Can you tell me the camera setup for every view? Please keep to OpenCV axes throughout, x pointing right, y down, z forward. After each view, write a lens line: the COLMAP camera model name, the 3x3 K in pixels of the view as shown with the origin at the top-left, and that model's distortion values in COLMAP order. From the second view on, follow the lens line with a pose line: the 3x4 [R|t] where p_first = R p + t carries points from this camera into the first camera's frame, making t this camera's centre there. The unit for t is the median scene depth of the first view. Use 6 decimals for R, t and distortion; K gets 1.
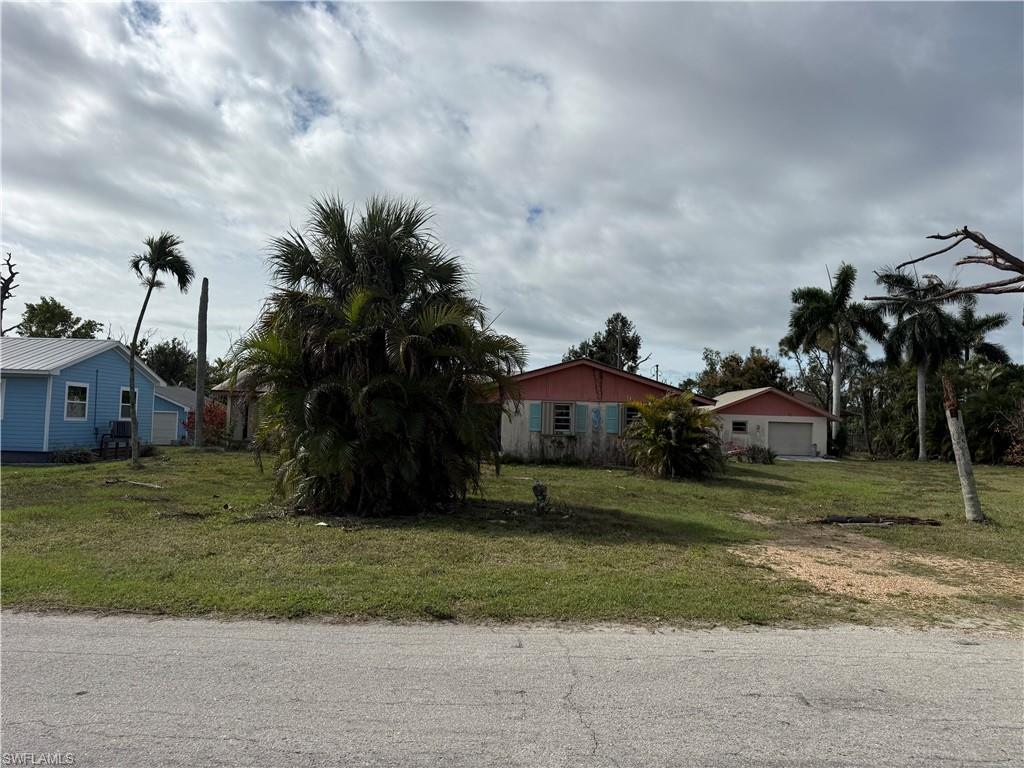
lens RADIAL K [[712.2, 0, 509.2], [0, 712.2, 412.5], [0, 0, 1]] dist [0.167317, -0.173412]
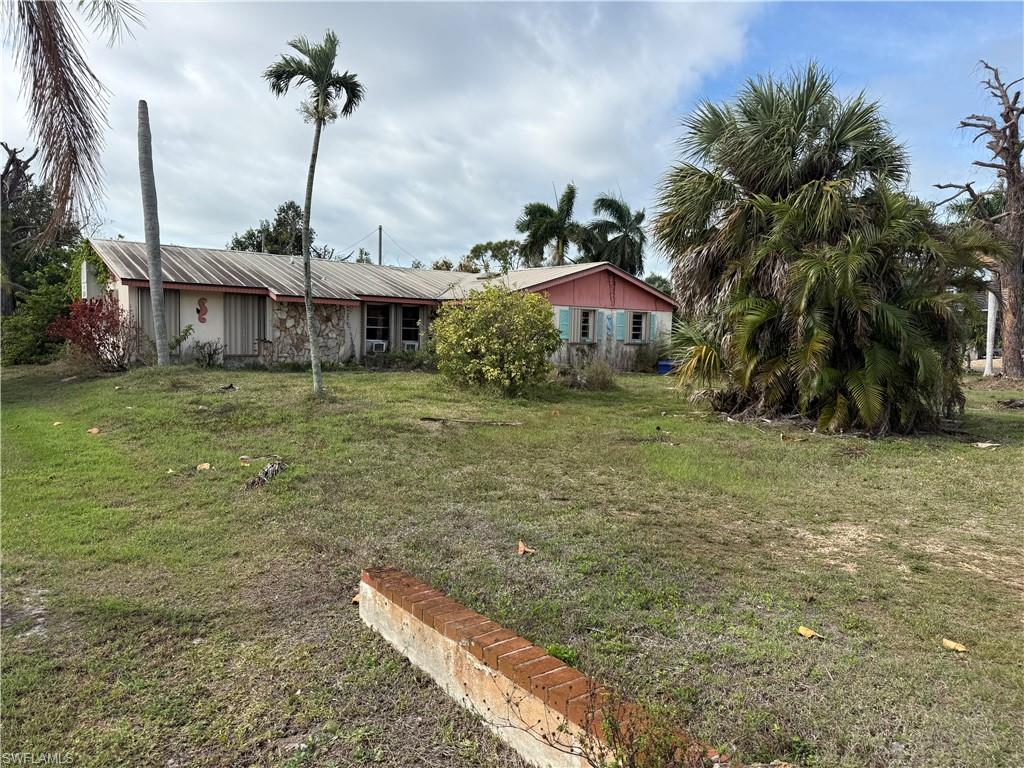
lens RADIAL K [[705.8, 0, 512.0], [0, 705.8, 384.0], [0, 0, 1]] dist [0.101155, -0.166630]
pose [[0.783713, -0.050274, 0.619085, -0.194466], [-0.013548, 0.995098, 0.097959, -0.001669], [-0.620975, -0.085159, 0.779190, 0.101692]]
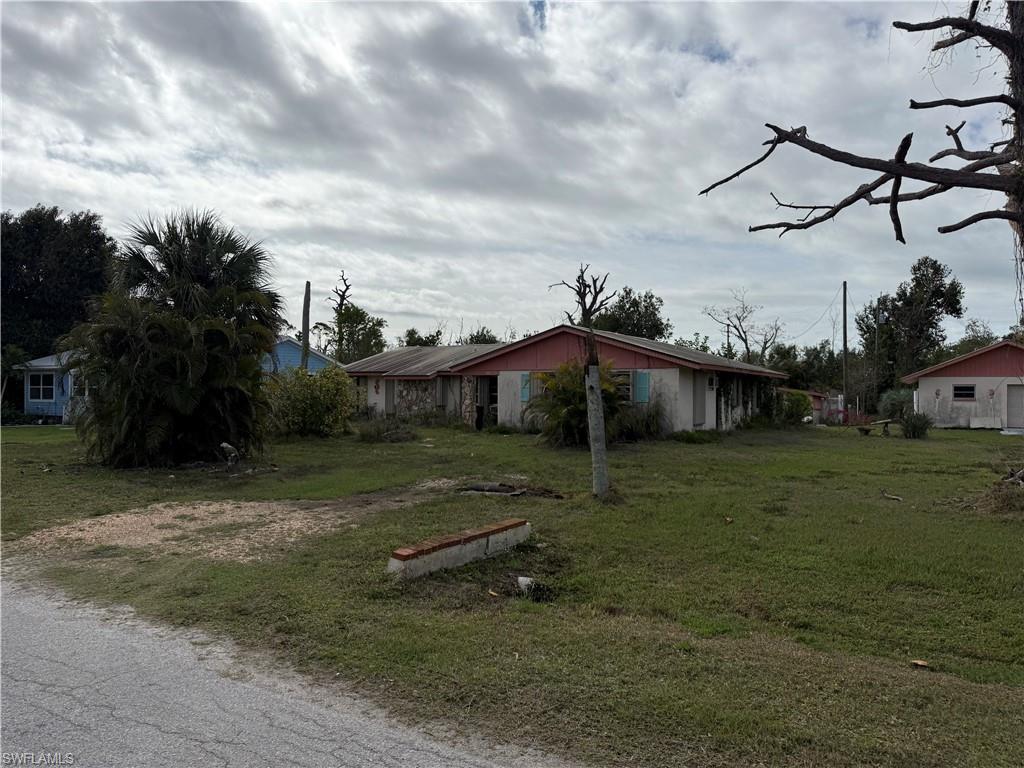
lens RADIAL K [[705.8, 0, 512.0], [0, 705.8, 384.0], [0, 0, 1]] dist [0.101155, -0.166630]
pose [[0.847561, -0.029088, -0.529900, 0.176227], [0.025782, 0.999575, -0.013632, 0.004908], [0.530072, -0.002108, 0.847950, 0.051916]]
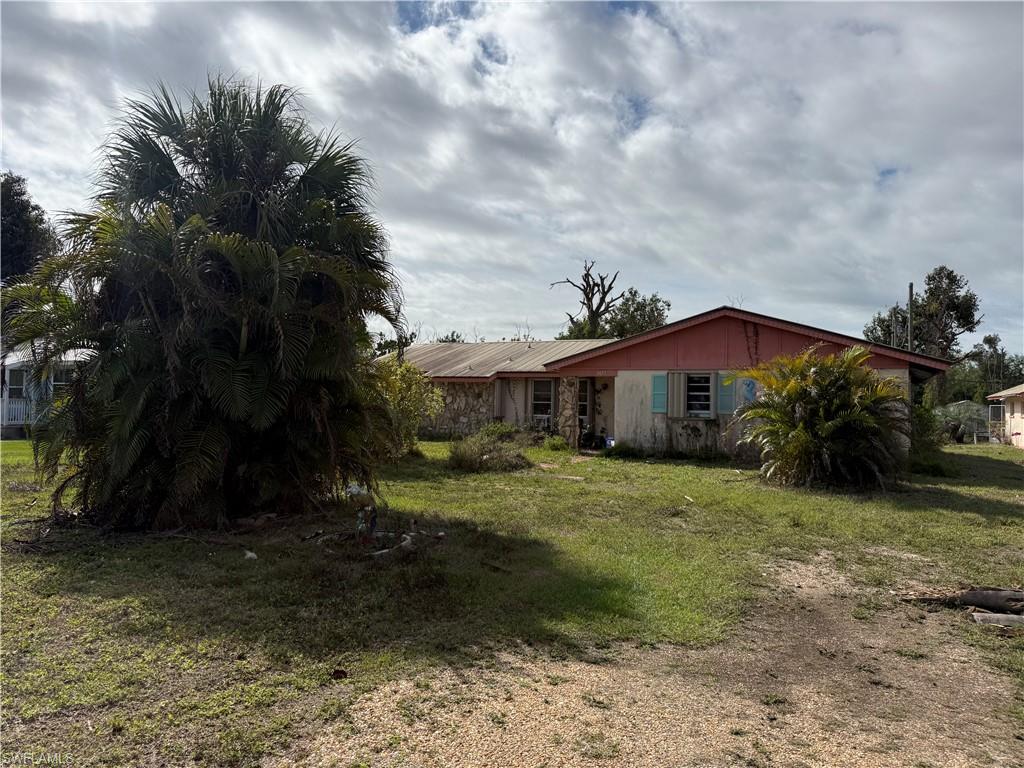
lens RADIAL K [[705.8, 0, 512.0], [0, 705.8, 384.0], [0, 0, 1]] dist [0.101155, -0.166630]
pose [[0.897270, -0.022131, -0.440927, 0.071242], [0.010812, 0.999545, -0.028168, 0.005061], [0.441350, 0.020507, 0.897101, 0.095539]]
